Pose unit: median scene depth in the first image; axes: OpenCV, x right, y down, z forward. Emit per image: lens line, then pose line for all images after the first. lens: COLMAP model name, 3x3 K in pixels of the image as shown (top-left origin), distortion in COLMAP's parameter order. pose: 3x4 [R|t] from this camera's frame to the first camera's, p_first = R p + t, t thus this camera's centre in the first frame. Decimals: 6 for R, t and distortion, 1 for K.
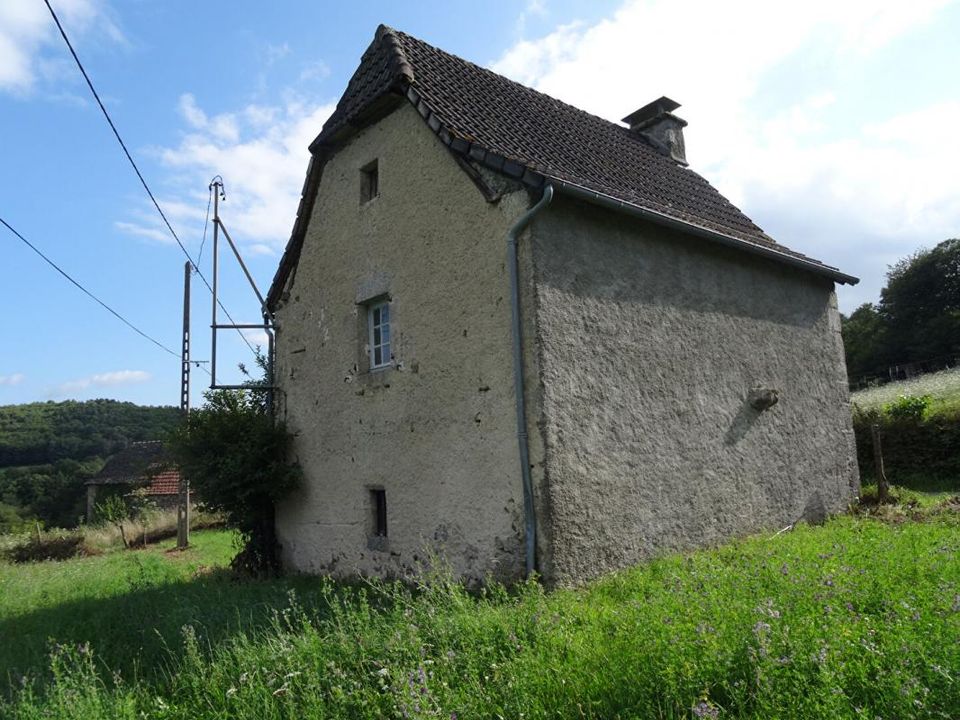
lens RADIAL K [[685.6, 0, 480.3], [0, 685.6, 361.2], [0, 0, 1]] dist [0.006924, -0.017918]
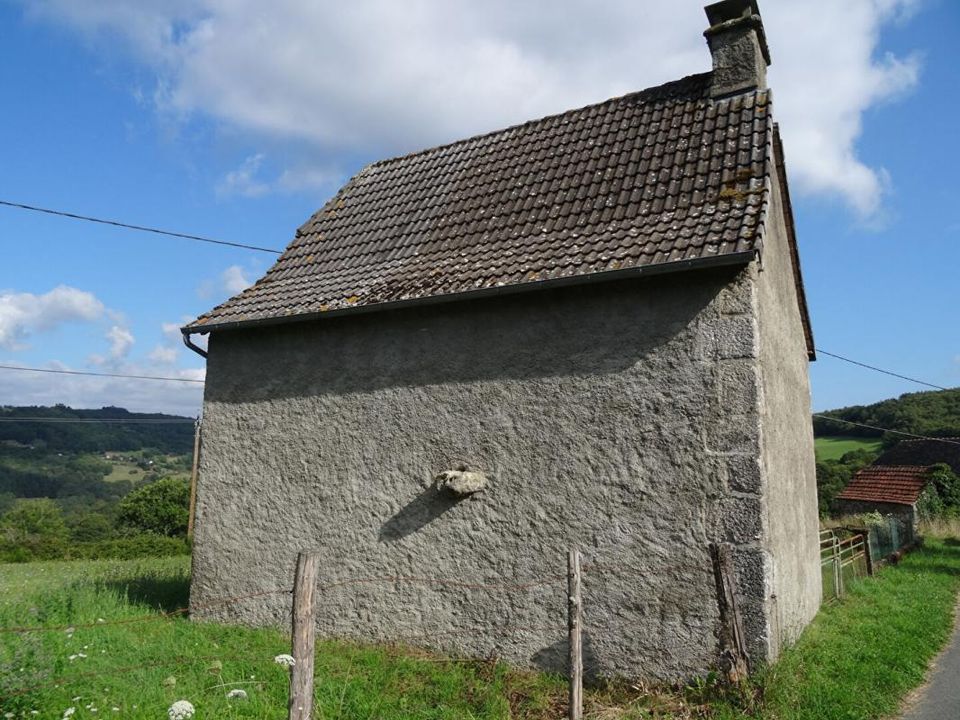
lens RADIAL K [[685.6, 0, 480.4], [0, 685.6, 358.0], [0, 0, 1]] dist [0.006924, -0.017918]
pose [[0.342166, -0.089641, -0.935354, 1.419536], [0.109343, 0.992475, -0.055116, -0.052586], [0.933256, -0.083415, 0.349393, 0.926130]]
